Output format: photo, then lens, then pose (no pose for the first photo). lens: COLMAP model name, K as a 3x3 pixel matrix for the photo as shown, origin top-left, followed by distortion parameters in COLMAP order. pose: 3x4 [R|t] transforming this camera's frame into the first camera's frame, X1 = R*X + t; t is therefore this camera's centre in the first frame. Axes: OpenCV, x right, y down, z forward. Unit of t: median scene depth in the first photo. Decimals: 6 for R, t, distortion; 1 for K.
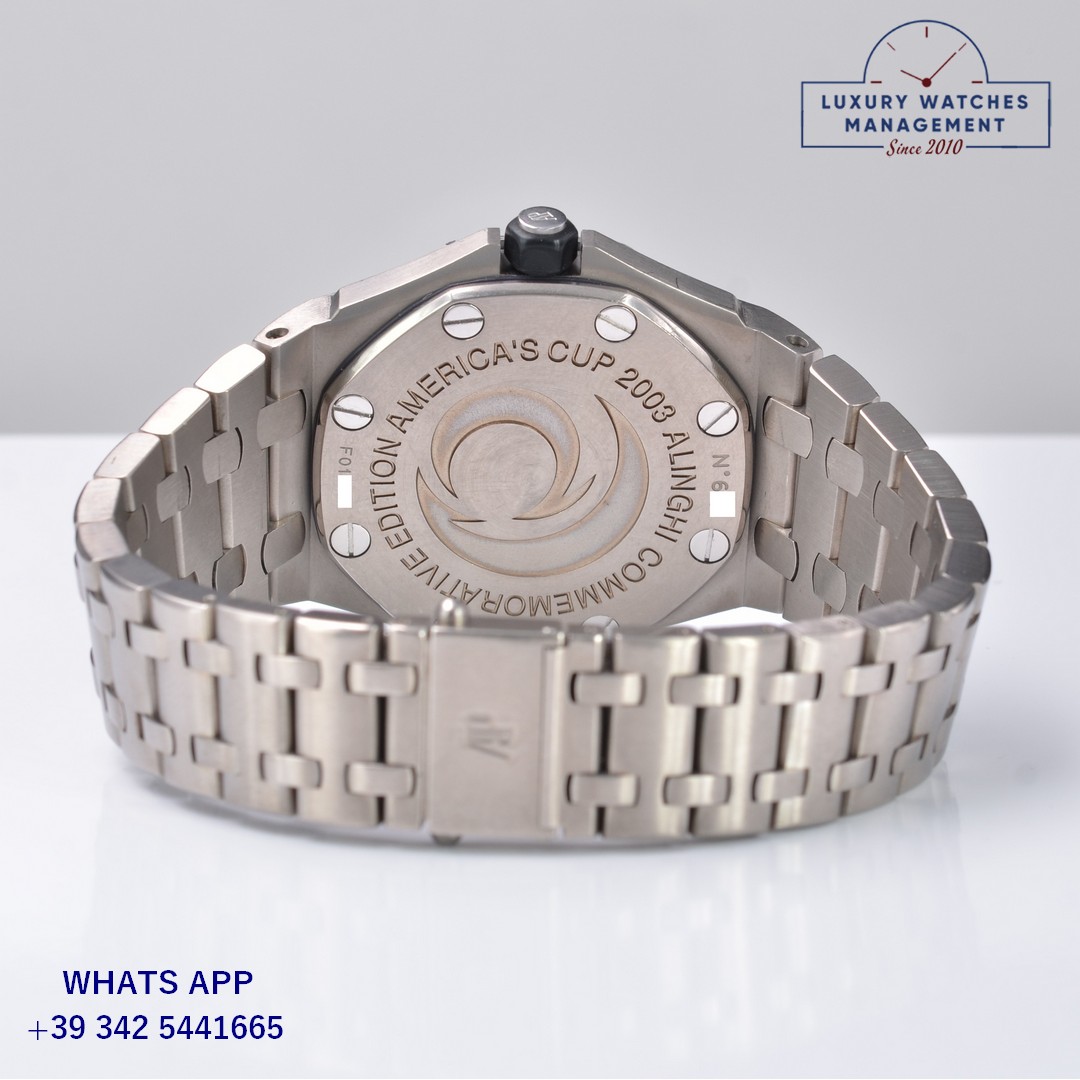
lens RADIAL K [[4482.8, 0, 540.0], [0, 4482.8, 540.0], [0, 0, 1]] dist [-0.110837, -0.453710]
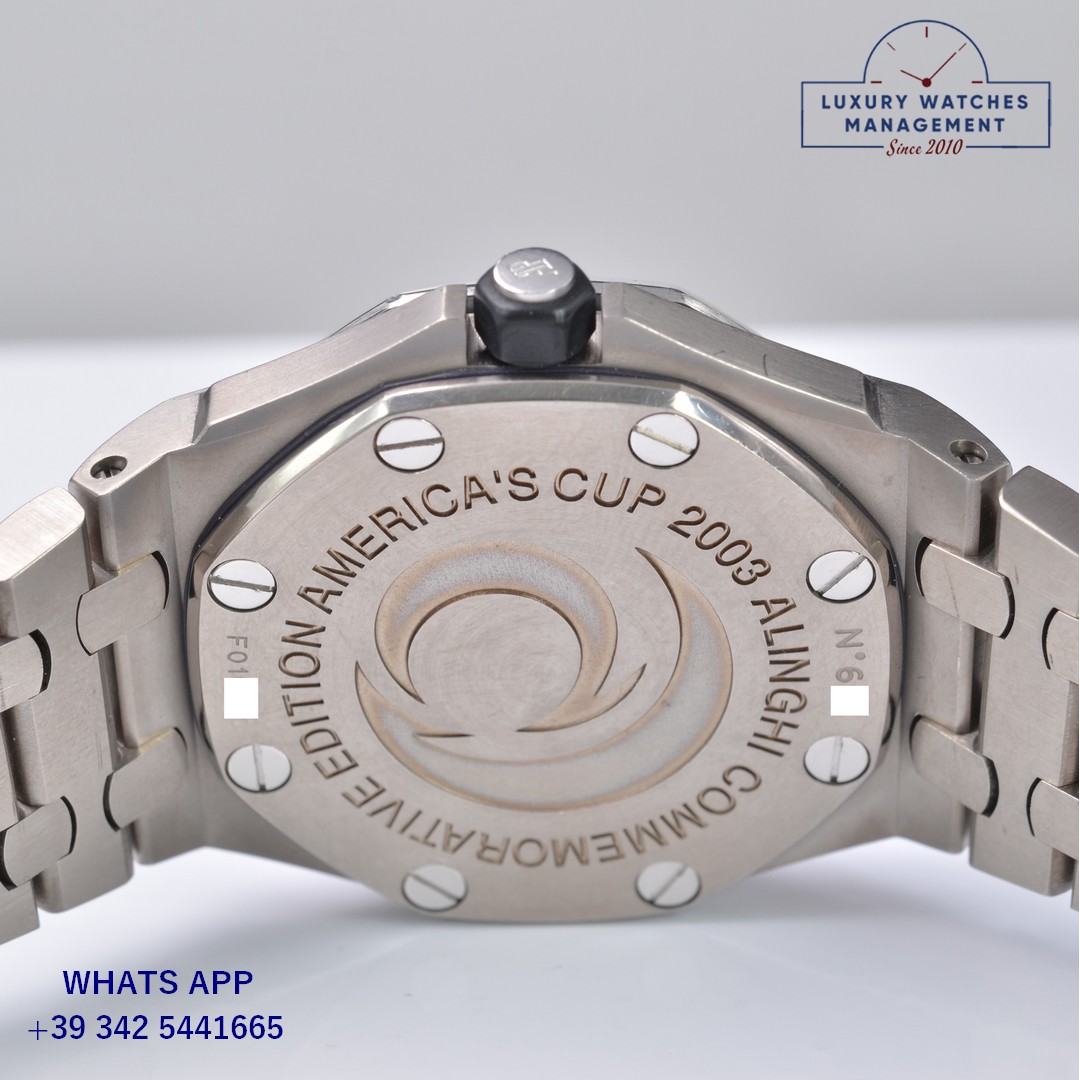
lens RADIAL K [[4482.8, 0, 540.0], [0, 4482.8, 540.0], [0, 0, 1]] dist [-0.110837, -0.453710]
pose [[0.997931, -0.028121, -0.057812, 0.034169], [0.033863, 0.994322, 0.100885, -0.094543], [0.054646, -0.102634, 0.993217, 0.394353]]
